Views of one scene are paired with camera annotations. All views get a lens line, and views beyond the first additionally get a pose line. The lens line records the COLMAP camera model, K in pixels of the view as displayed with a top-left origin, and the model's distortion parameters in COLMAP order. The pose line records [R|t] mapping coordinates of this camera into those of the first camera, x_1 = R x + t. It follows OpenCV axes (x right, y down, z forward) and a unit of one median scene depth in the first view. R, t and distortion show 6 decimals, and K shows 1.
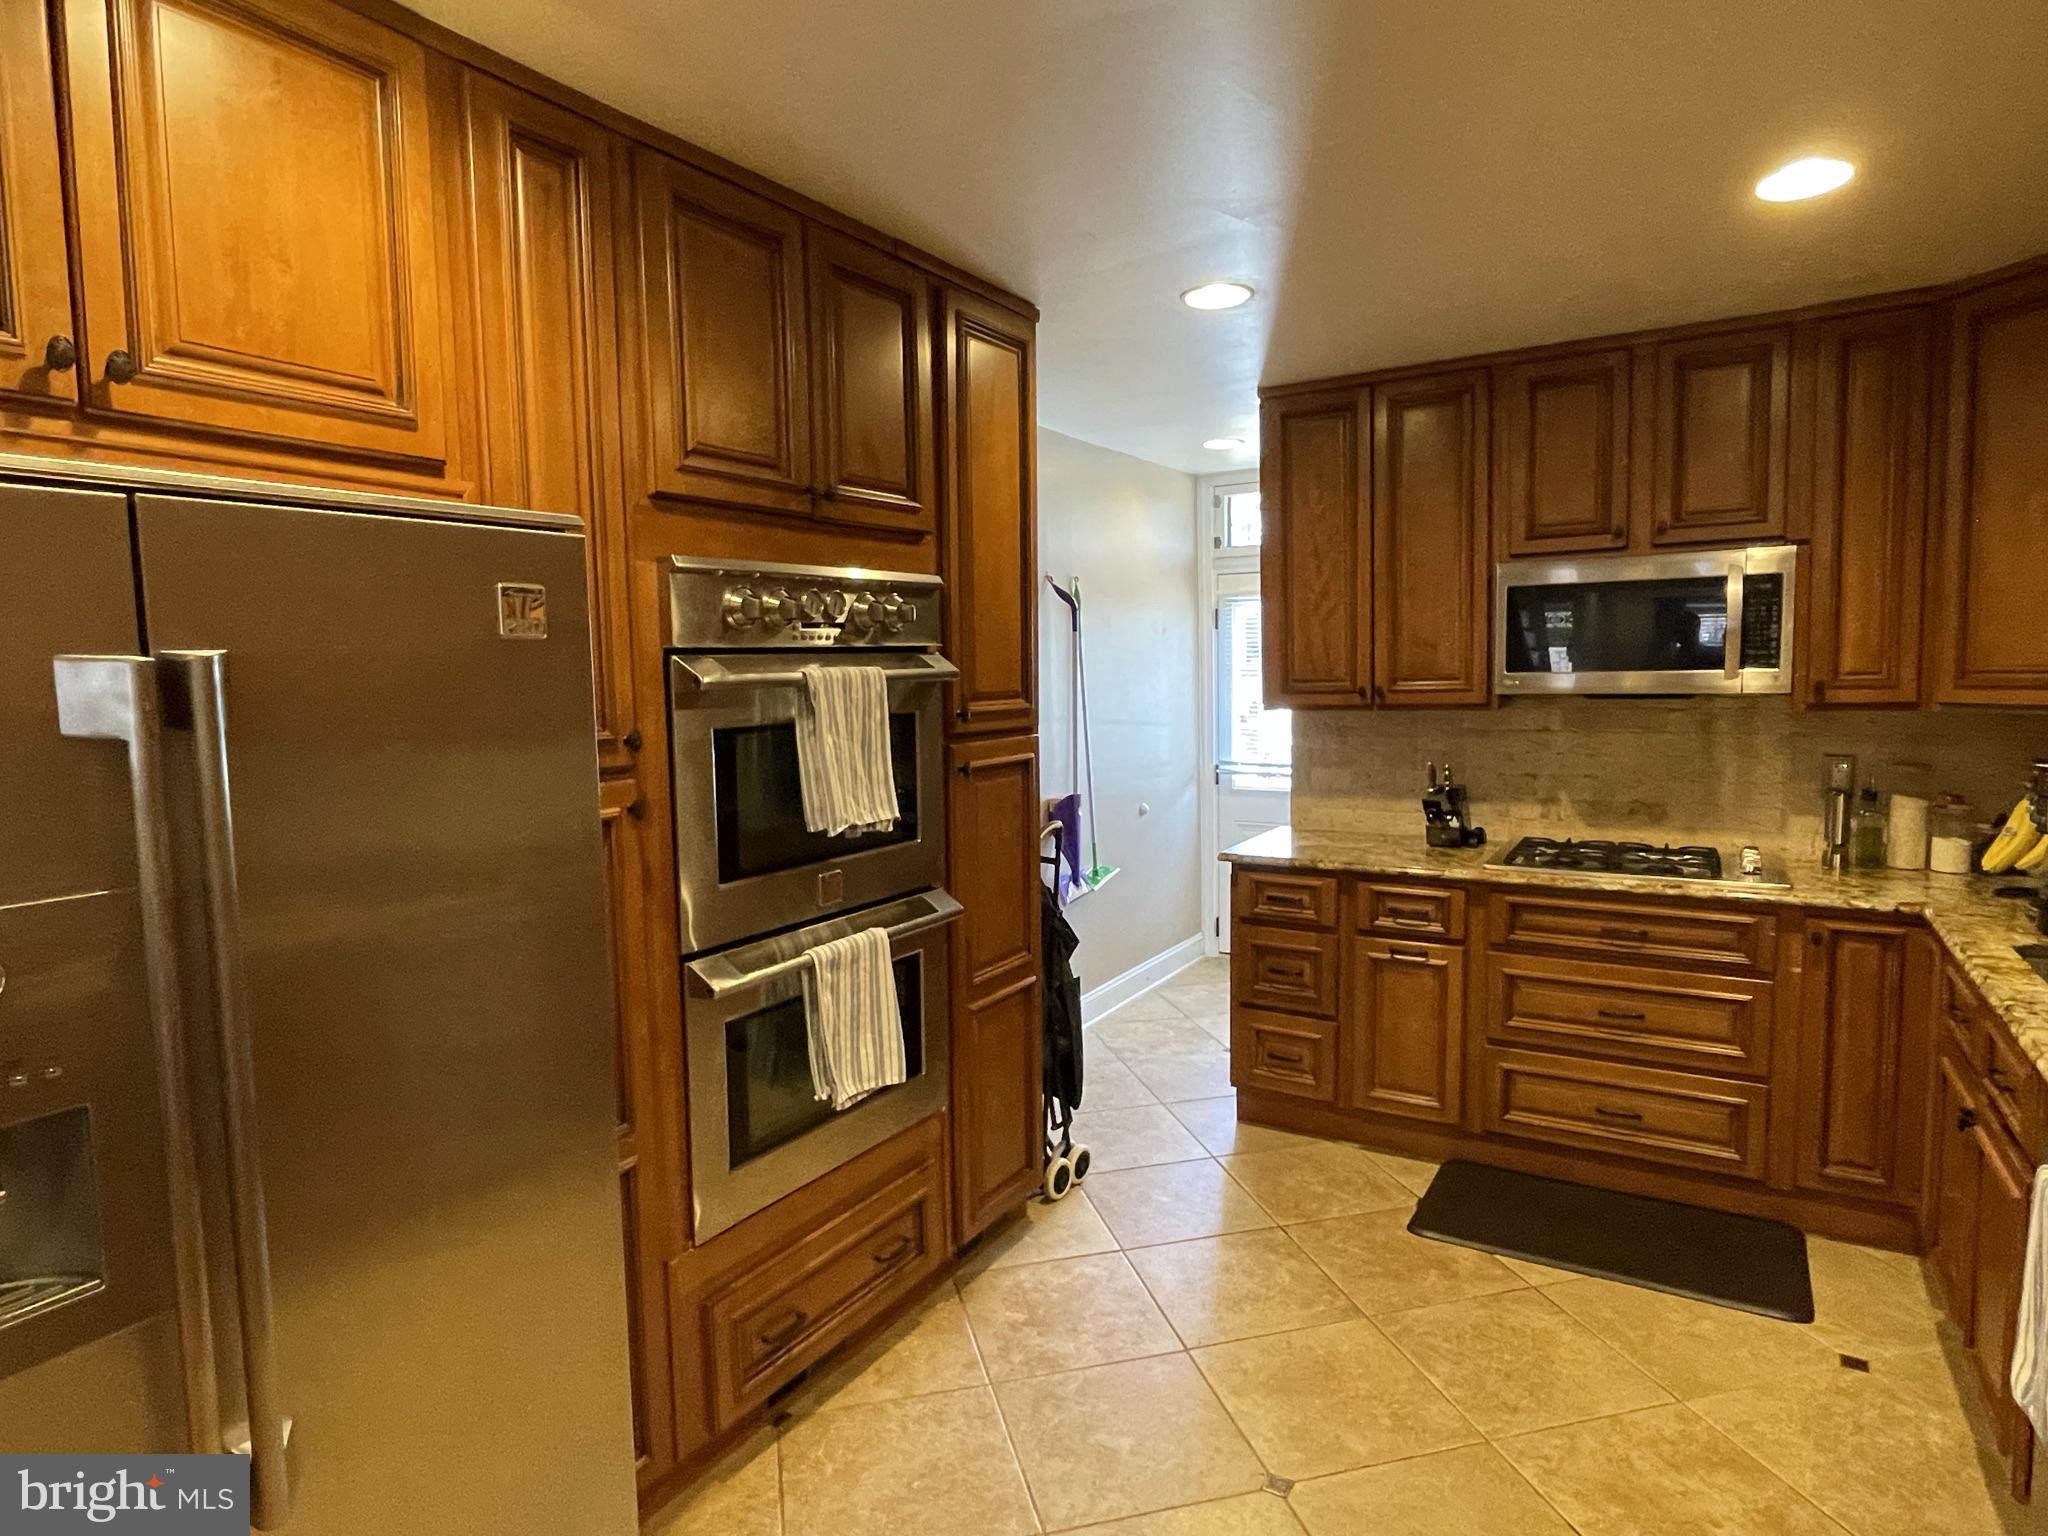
lens RADIAL K [[1144.7, 0, 1023.6], [0, 1144.7, 768.3], [0, 0, 1]] dist [-0.002525, -0.000375]
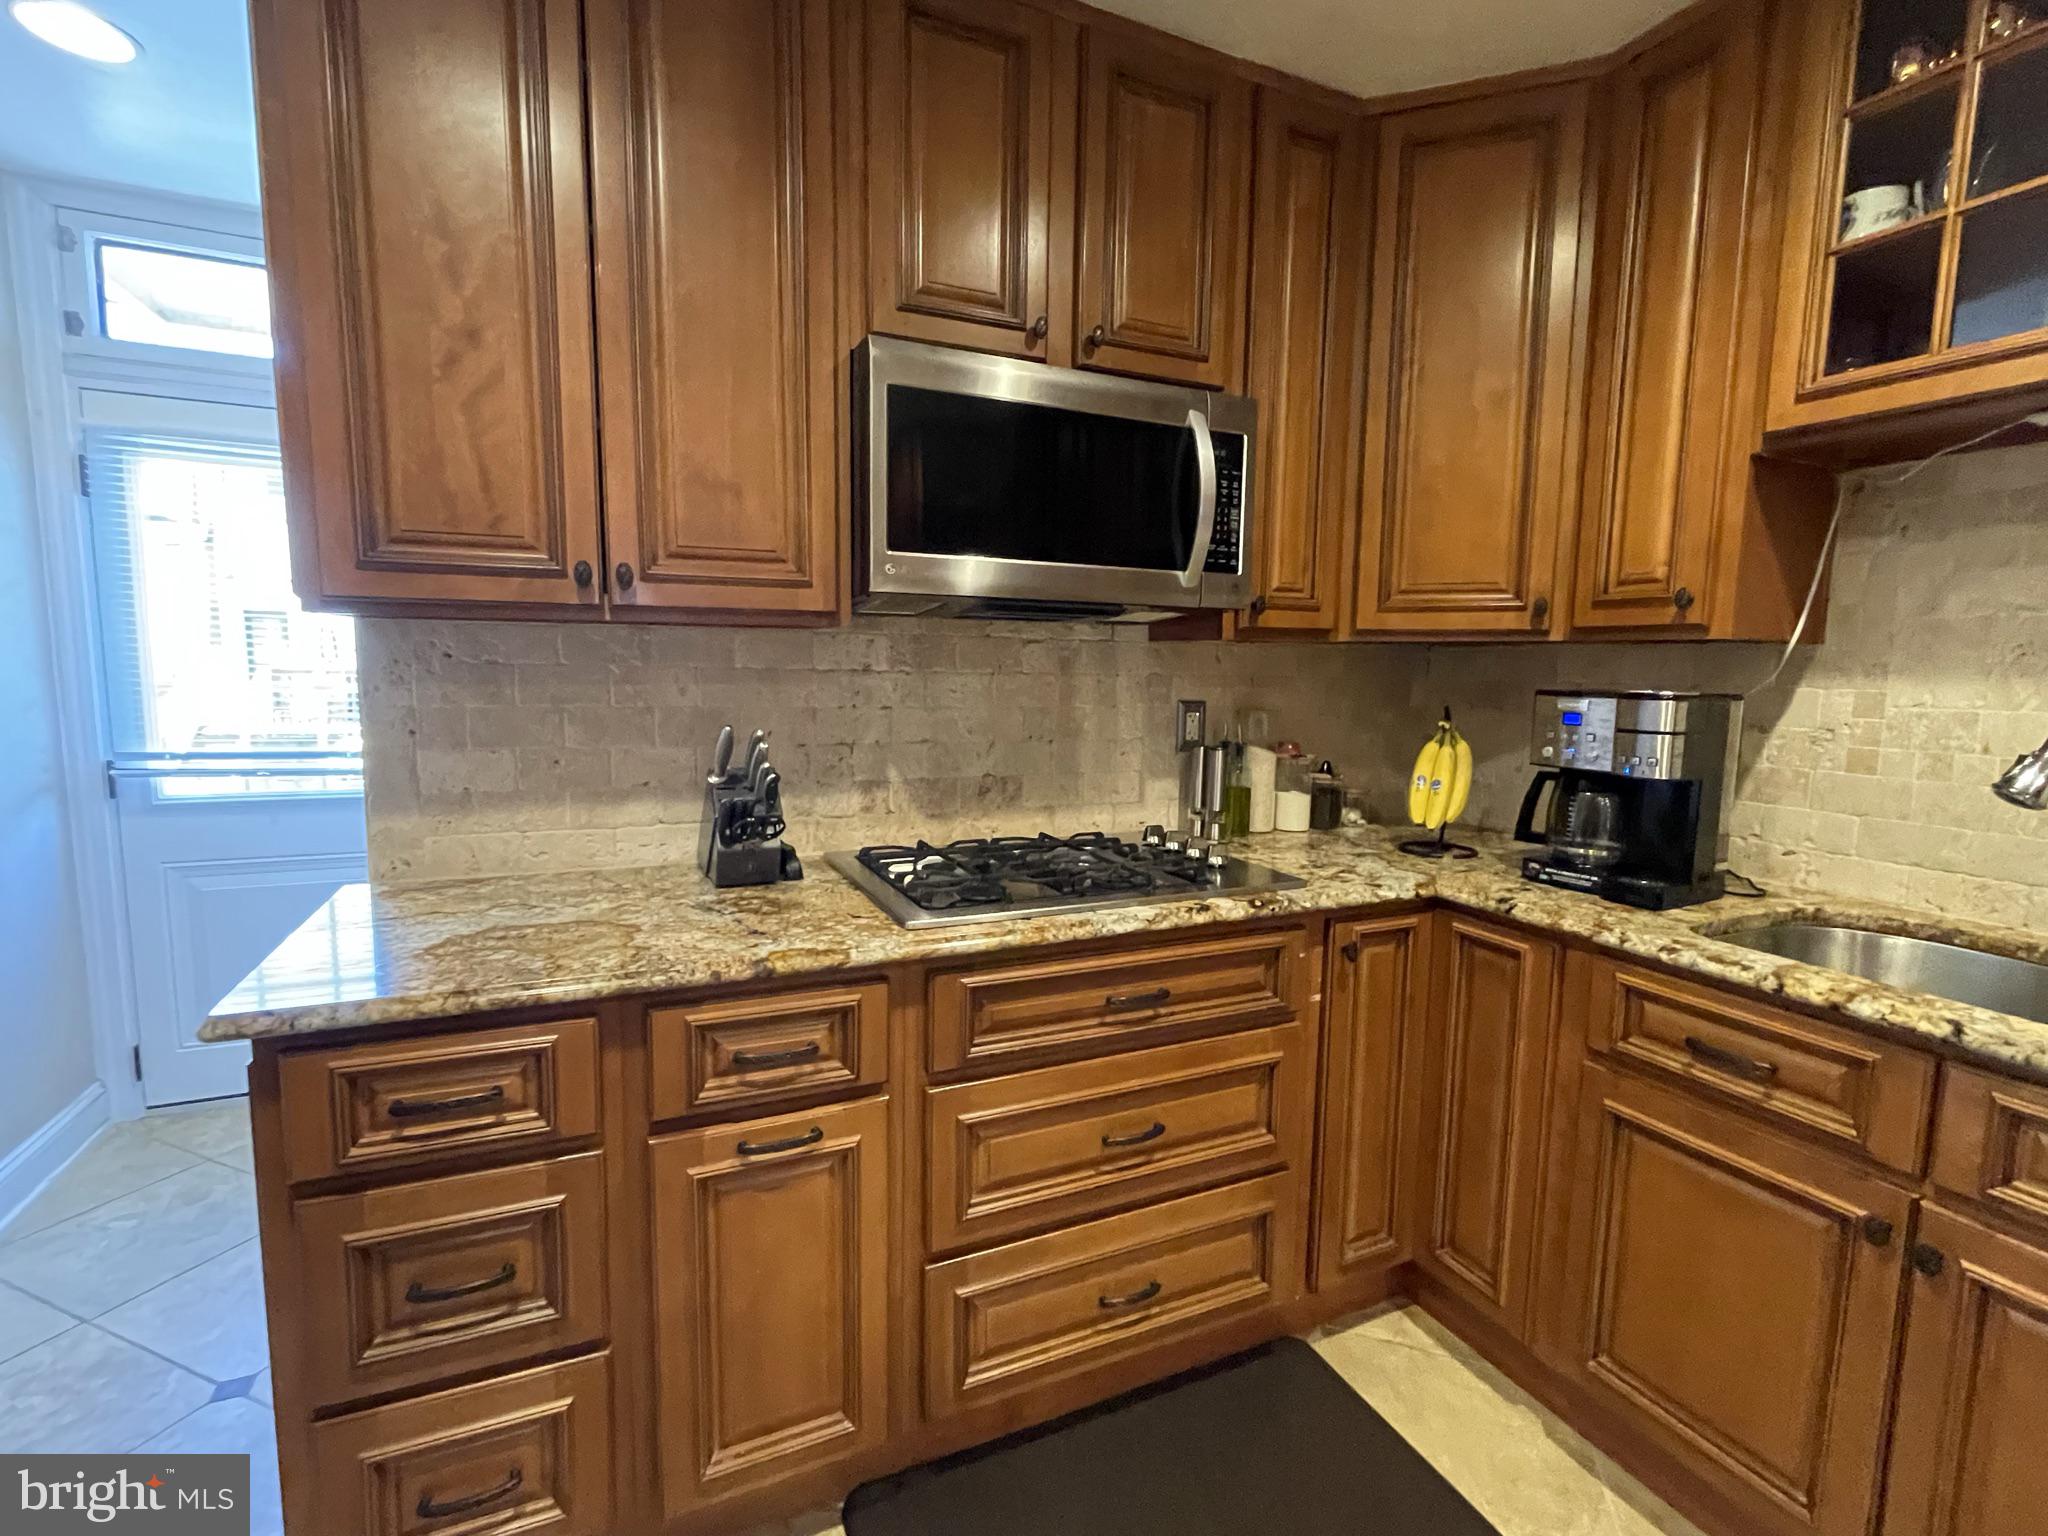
lens RADIAL K [[933.0, 0, 1029.9], [0, 933.0, 769.8], [0, 0, 1]] dist [-0.002417, -0.000402]
pose [[0.565537, -0.065132, 0.822147, 0.104690], [0.046032, 0.997815, 0.047385, 0.000446], [-0.823437, 0.011047, 0.567300, 0.758868]]
